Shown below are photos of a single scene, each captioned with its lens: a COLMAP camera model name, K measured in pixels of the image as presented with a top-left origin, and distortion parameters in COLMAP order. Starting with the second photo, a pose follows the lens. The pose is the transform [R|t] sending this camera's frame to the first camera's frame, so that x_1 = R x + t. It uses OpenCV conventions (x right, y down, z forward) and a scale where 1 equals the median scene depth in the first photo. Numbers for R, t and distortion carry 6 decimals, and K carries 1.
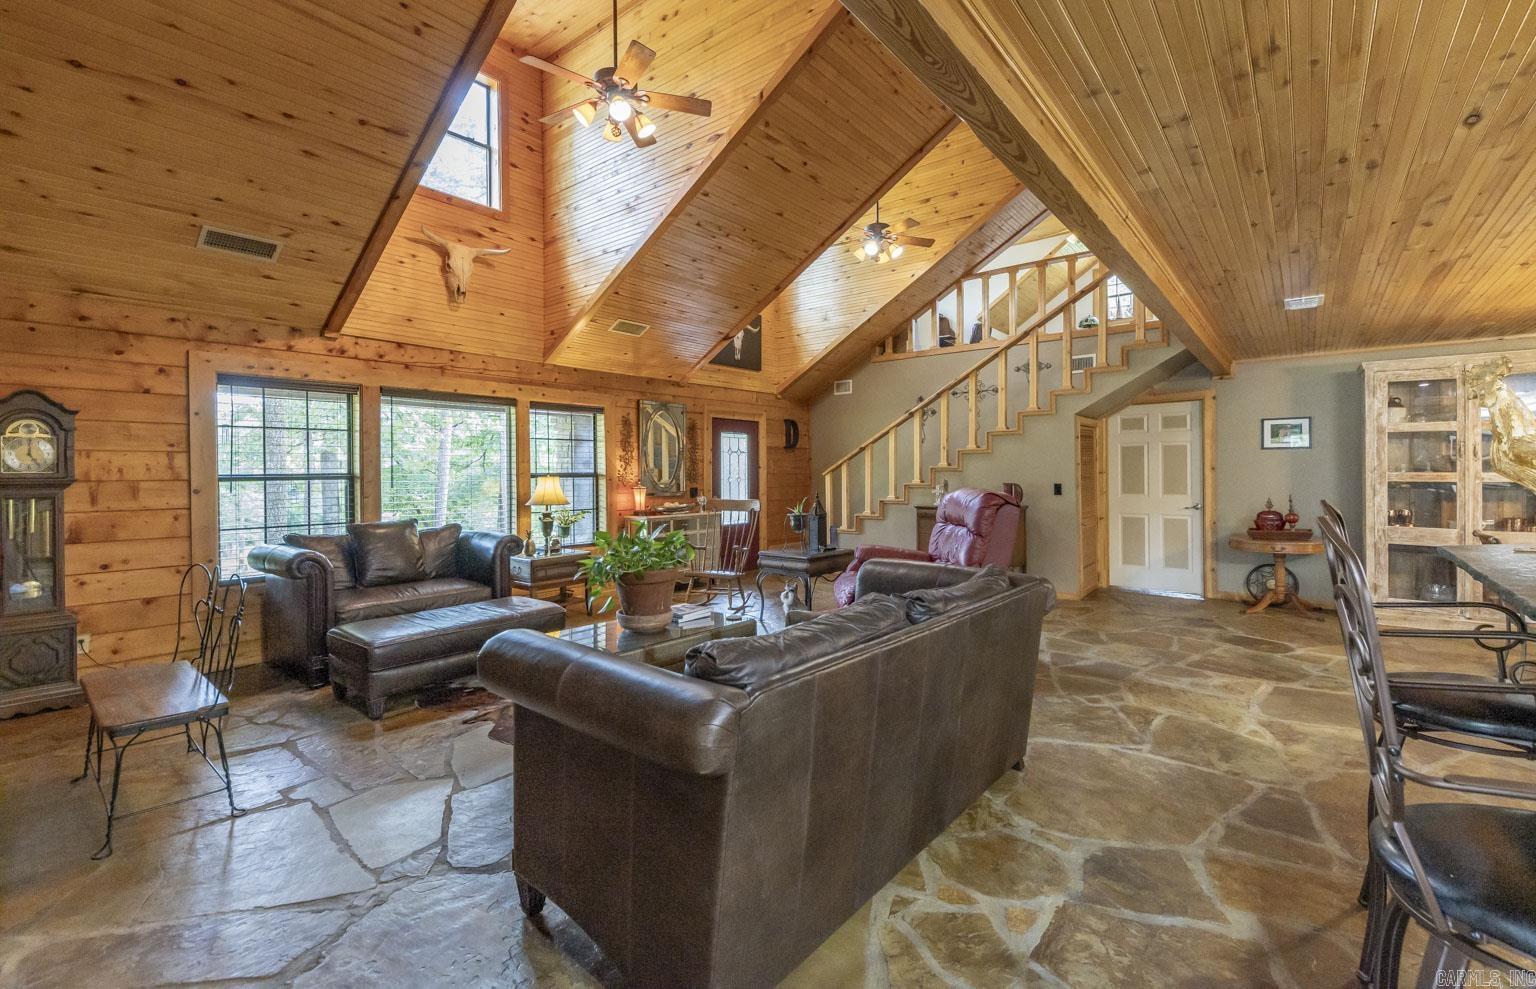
lens RADIAL K [[666.6, 0, 777.9], [0, 666.6, 470.0], [0, 0, 1]] dist [0.003719, -0.001008]
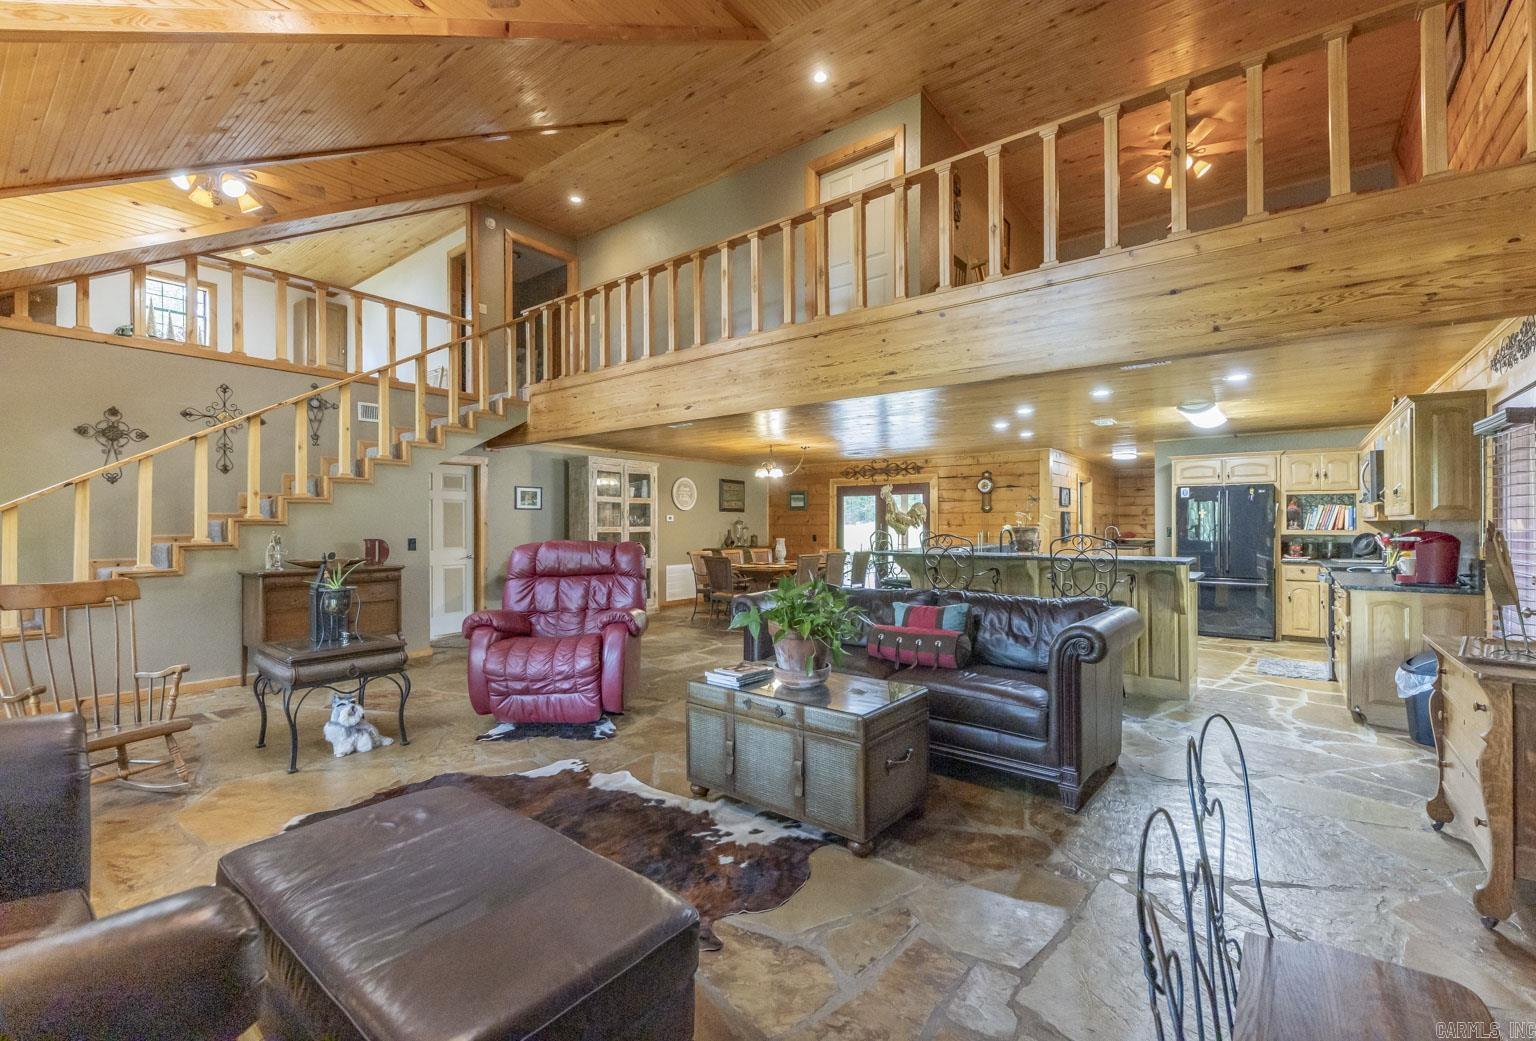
lens RADIAL K [[657.3, 0, 774.2], [0, 657.3, 522.9], [0, 0, 1]] dist [0.010812, -0.000794]
pose [[-0.018236, 0.008406, 0.999798, -0.653590], [0.000428, 0.999965, -0.008399, 0.007333], [-0.999834, 0.000275, -0.018239, 0.597114]]
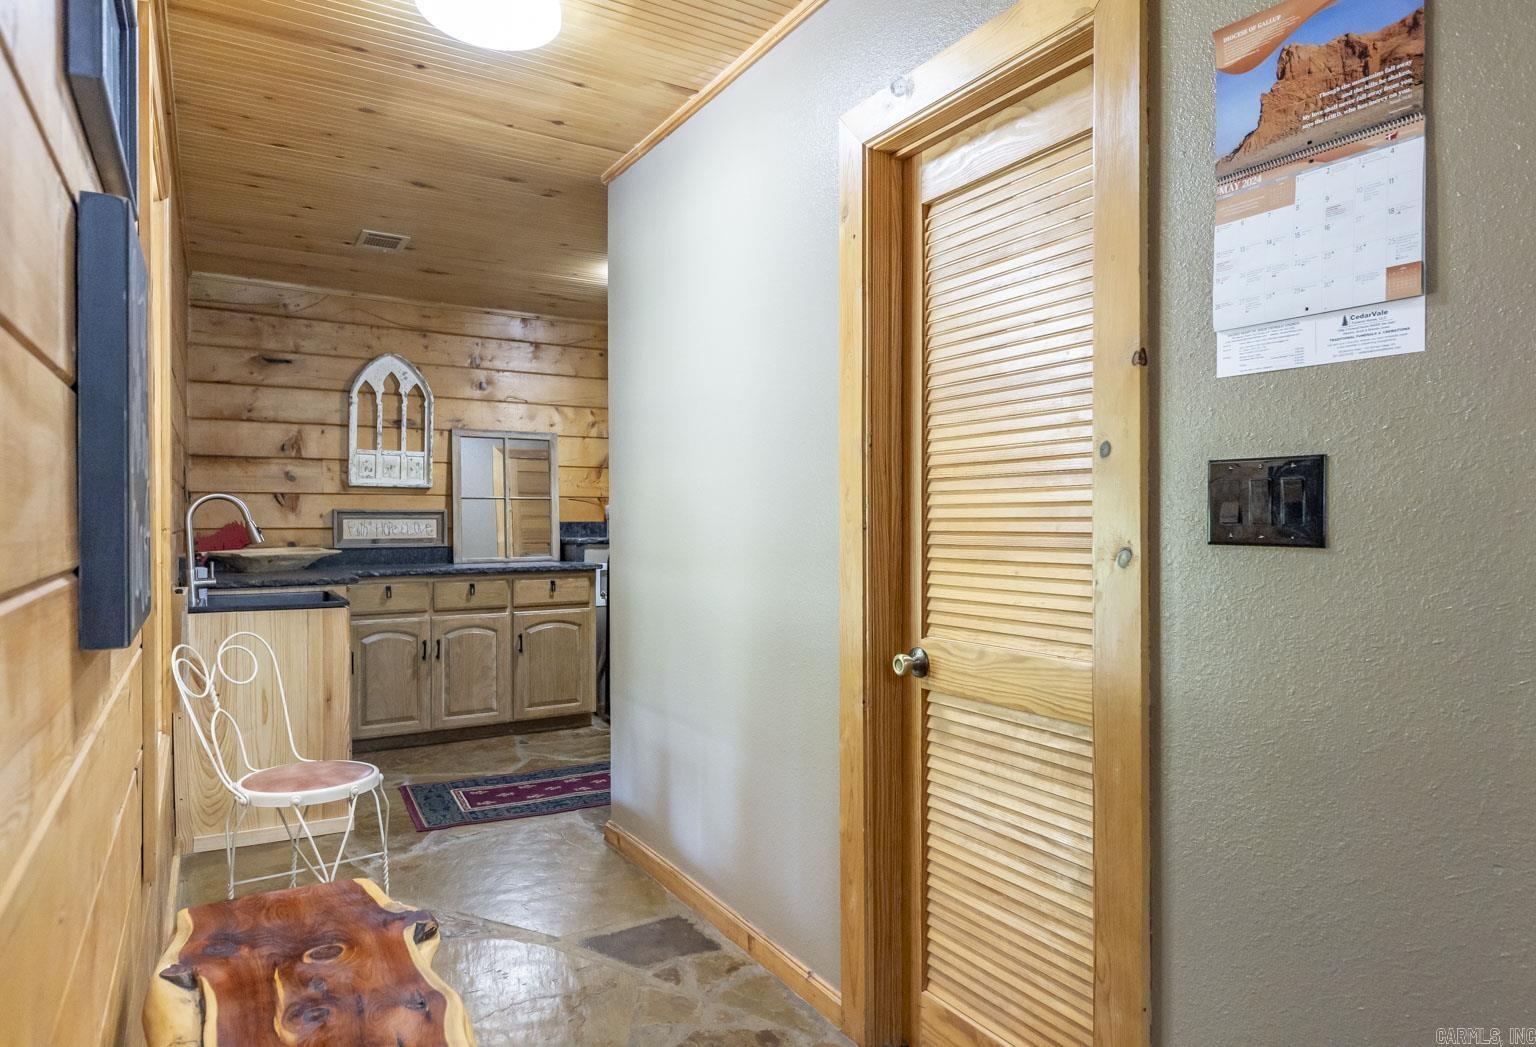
lens RADIAL K [[959.4, 0, 836.4], [0, 959.4, 517.1], [0, 0, 1]] dist [-0.001264, 0.000829]
pose [[-0.947451, 0.004170, 0.319873, 0.897617], [0.003165, 0.999988, -0.003663, 0.019615], [-0.319885, -0.002458, -0.947453, -0.076045]]
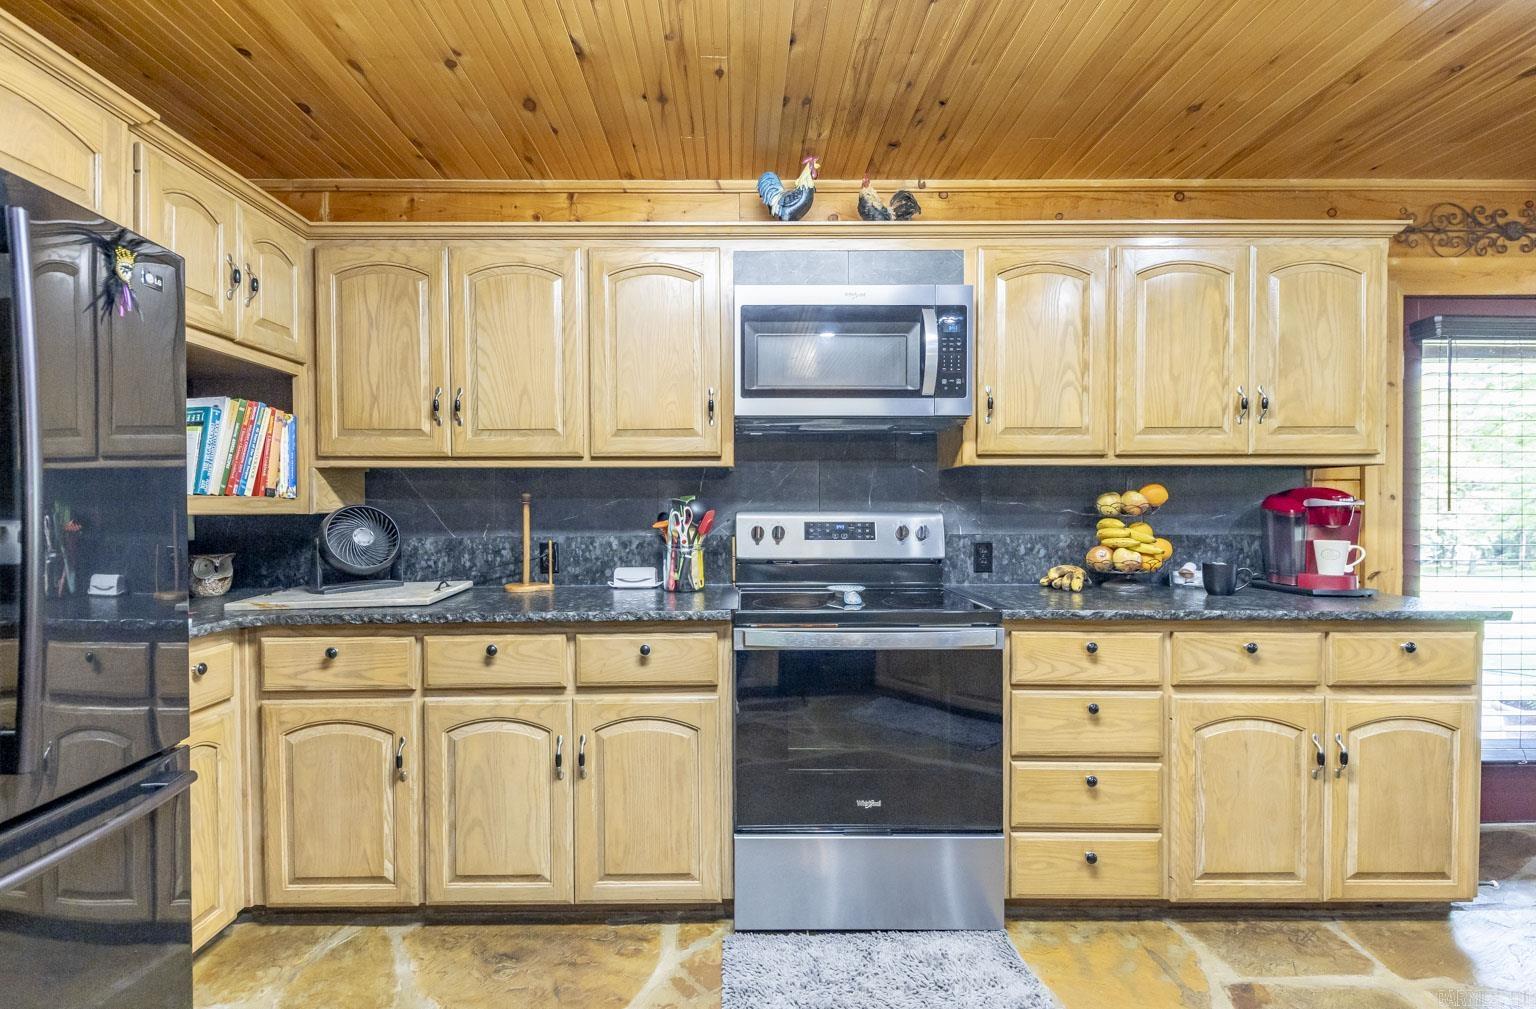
lens RADIAL K [[682.7, 0, 747.2], [0, 682.7, 511.6], [0, 0, 1]] dist [0.007967, -0.002046]
pose [[-0.778437, 0.014867, -0.627547, 0.598292], [0.009987, 0.999886, 0.011300, 0.017295], [0.627643, 0.002529, -0.778497, -0.046284]]
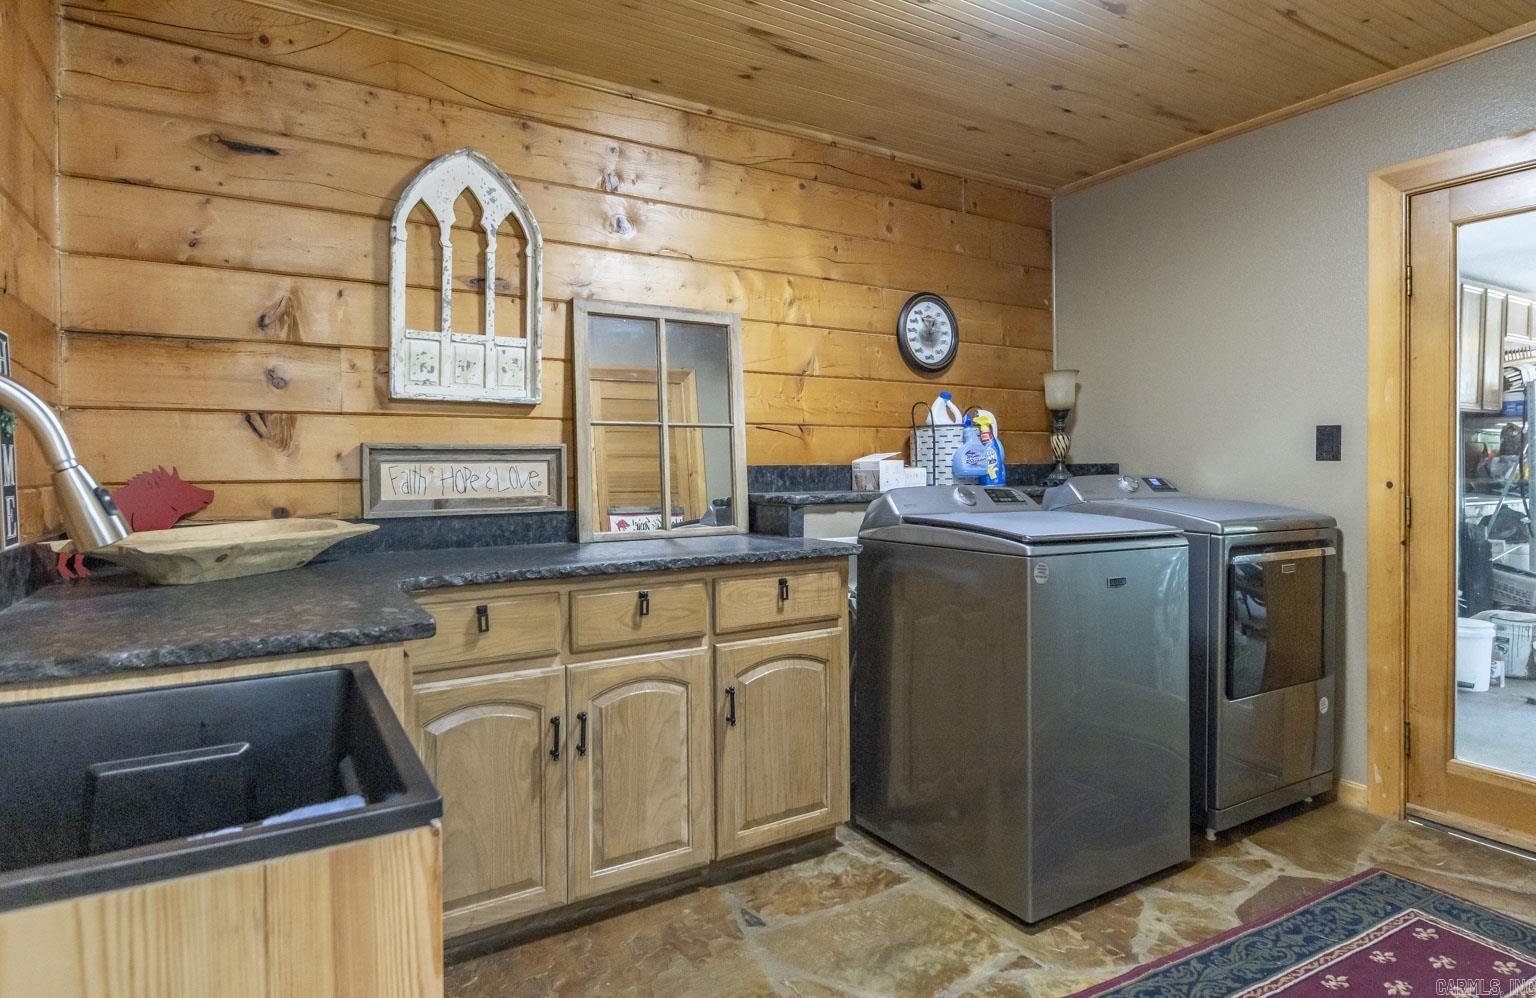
lens RADIAL K [[867.6, 0, 789.3], [0, 867.6, 463.7], [0, 0, 1]] dist [0.005350, -0.003368]
pose [[-0.940624, 0.008161, 0.339351, 1.302237], [0.008387, 0.999965, -0.000800, 0.019268], [-0.339345, 0.002094, -0.940660, -0.458885]]
